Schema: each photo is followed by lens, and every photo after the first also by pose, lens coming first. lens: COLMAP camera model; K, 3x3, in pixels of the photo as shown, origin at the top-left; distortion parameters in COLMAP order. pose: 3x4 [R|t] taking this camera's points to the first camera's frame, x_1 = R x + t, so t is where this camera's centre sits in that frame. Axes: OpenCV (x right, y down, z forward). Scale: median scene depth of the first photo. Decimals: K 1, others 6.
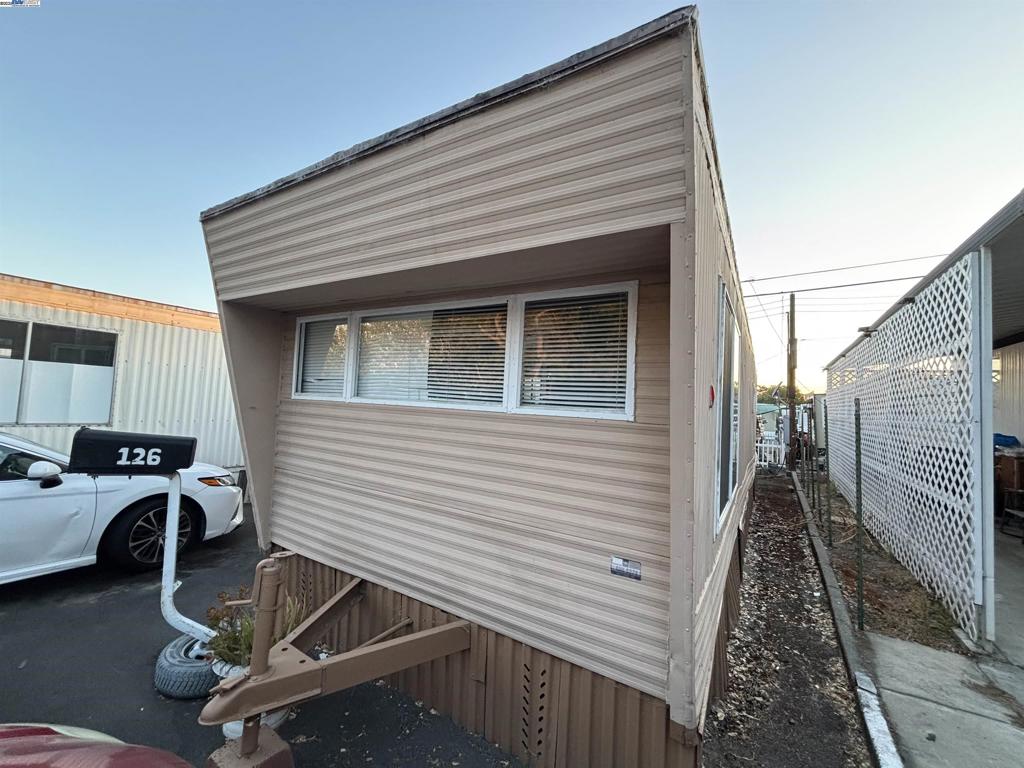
lens RADIAL K [[415.2, 0, 515.1], [0, 415.2, 380.2], [0, 0, 1]] dist [0.003890, -0.000482]
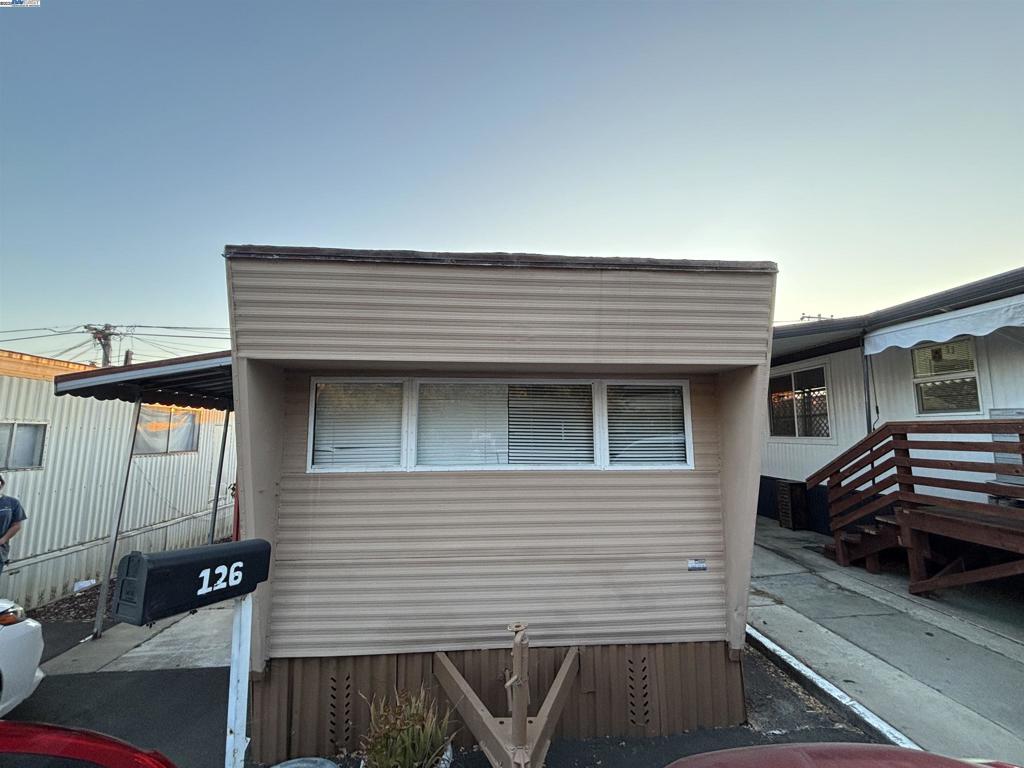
lens RADIAL K [[415.2, 0, 530.5], [0, 415.2, 381.6], [0, 0, 1]] dist [0.003890, -0.000482]
pose [[0.808080, 0.025103, 0.588538, -0.884995], [0.009544, 0.998403, -0.055689, -0.117936], [-0.588995, 0.050618, 0.806550, 0.052971]]
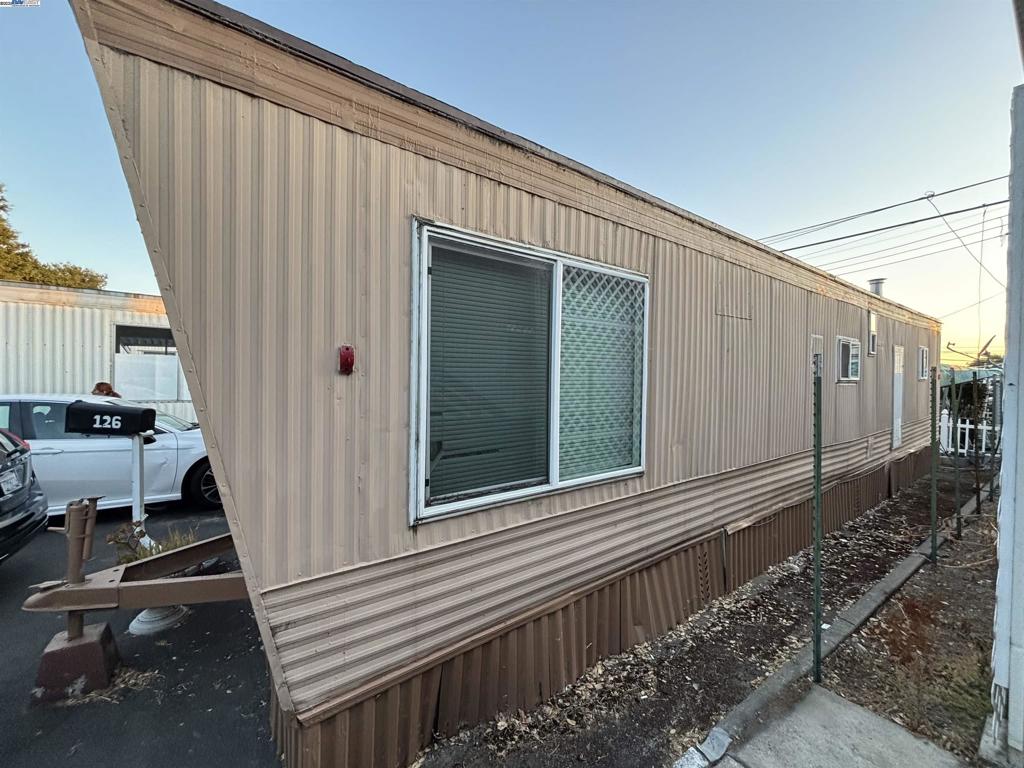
lens RADIAL K [[415.2, 0, 505.0], [0, 415.2, 378.2], [0, 0, 1]] dist [0.003890, -0.000482]
pose [[0.923607, -0.026056, -0.382454, 0.831621], [0.045857, 0.998033, 0.042750, 0.039547], [0.380588, -0.057023, 0.922985, 0.231444]]
